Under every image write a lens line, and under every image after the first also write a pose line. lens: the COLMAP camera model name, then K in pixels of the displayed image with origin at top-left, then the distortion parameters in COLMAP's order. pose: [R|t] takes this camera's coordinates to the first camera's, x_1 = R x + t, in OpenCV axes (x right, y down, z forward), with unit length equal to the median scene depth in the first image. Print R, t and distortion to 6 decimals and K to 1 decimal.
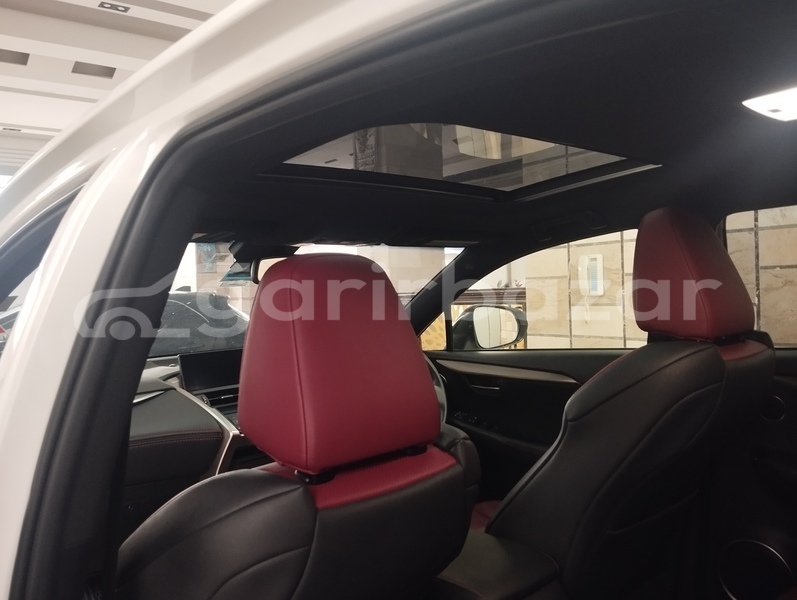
lens RADIAL K [[668.4, 0, 398.5], [0, 668.4, 300.0], [0, 0, 1]] dist [0.000340, -0.002387]
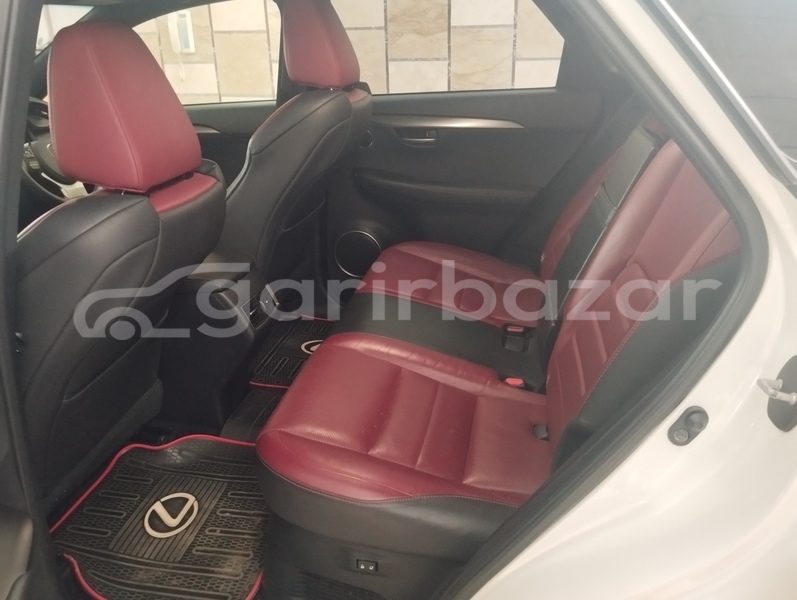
lens RADIAL K [[668.4, 0, 398.5], [0, 668.4, 300.0], [0, 0, 1]] dist [0.000340, -0.002387]
pose [[0.803402, -0.208422, 0.557768, -0.307676], [0.004479, 0.938827, 0.344361, -0.008671], [-0.595420, -0.274162, 0.755189, -0.270637]]
